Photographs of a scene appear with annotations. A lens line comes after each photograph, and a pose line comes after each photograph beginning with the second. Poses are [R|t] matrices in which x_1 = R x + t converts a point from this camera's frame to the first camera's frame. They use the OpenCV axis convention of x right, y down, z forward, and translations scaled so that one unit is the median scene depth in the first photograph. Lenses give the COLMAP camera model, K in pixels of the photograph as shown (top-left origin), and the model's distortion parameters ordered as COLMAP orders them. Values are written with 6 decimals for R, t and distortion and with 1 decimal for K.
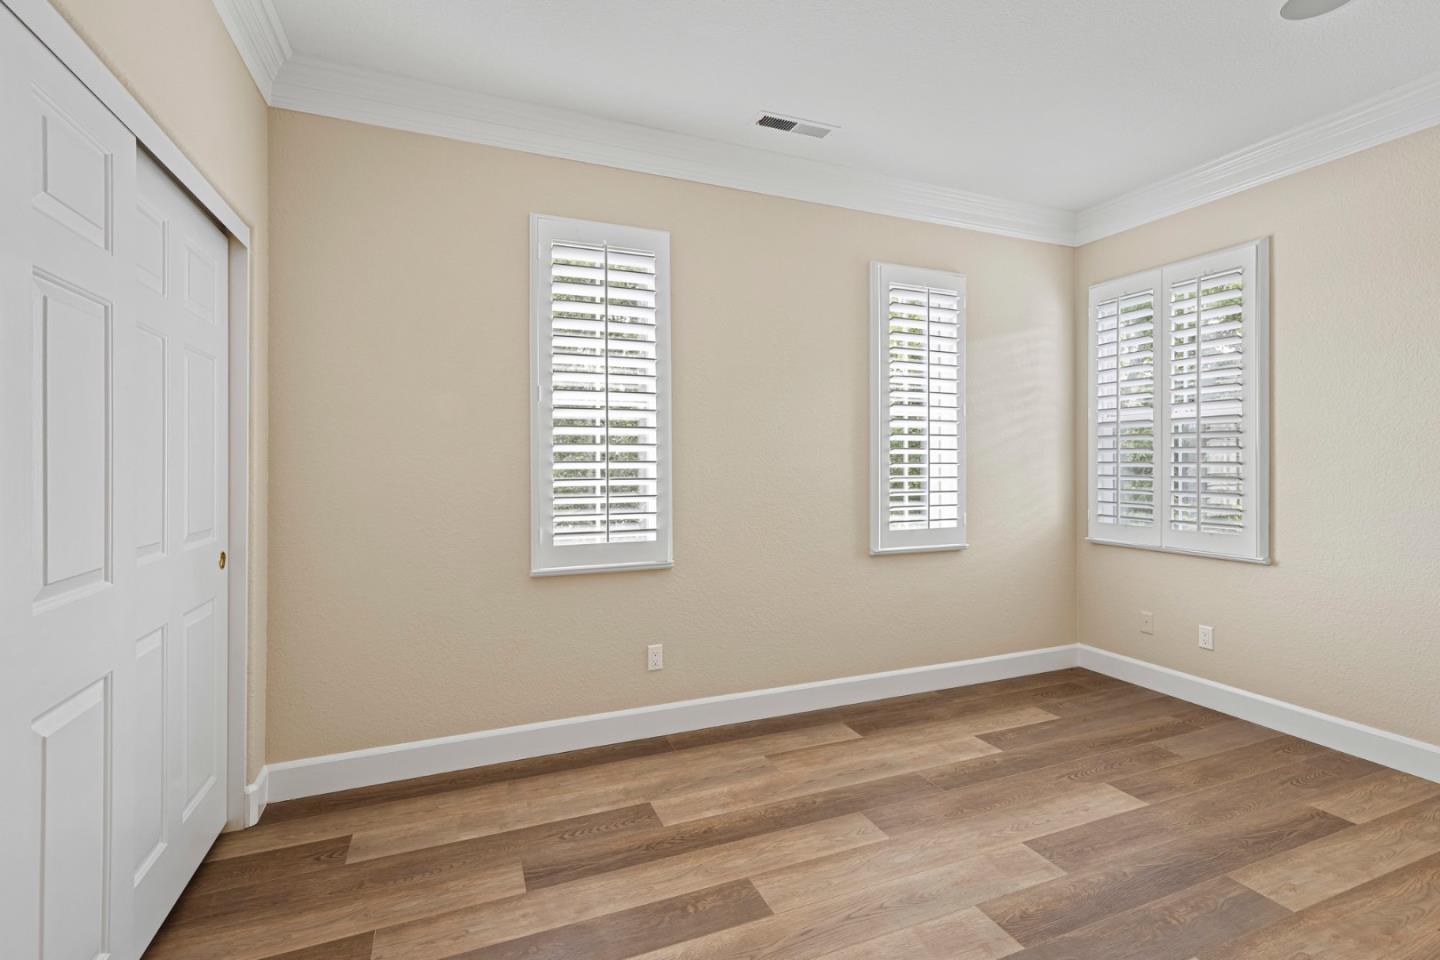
lens RADIAL K [[654.9, 0, 716.8], [0, 654.9, 466.8], [0, 0, 1]] dist [0.002228, 0.000583]
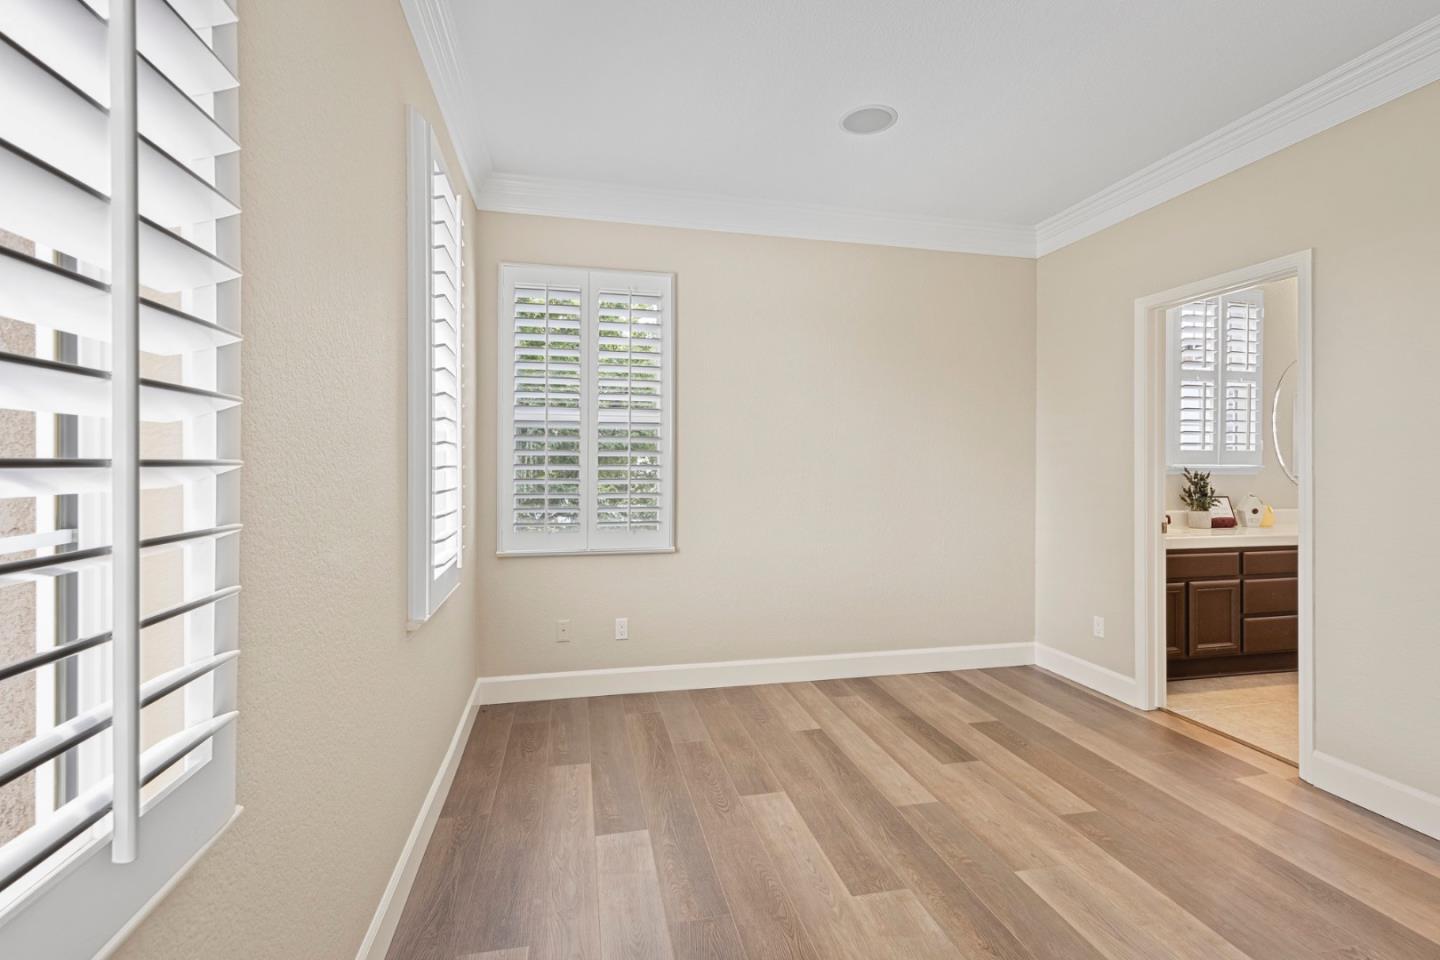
lens RADIAL K [[654.9, 0, 719.3], [0, 654.9, 468.0], [0, 0, 1]] dist [0.002228, 0.000583]
pose [[0.167090, -0.004150, 0.985933, -0.317978], [0.004262, 0.999985, 0.003487, -0.005999], [-0.985932, 0.003619, 0.167106, 0.754100]]
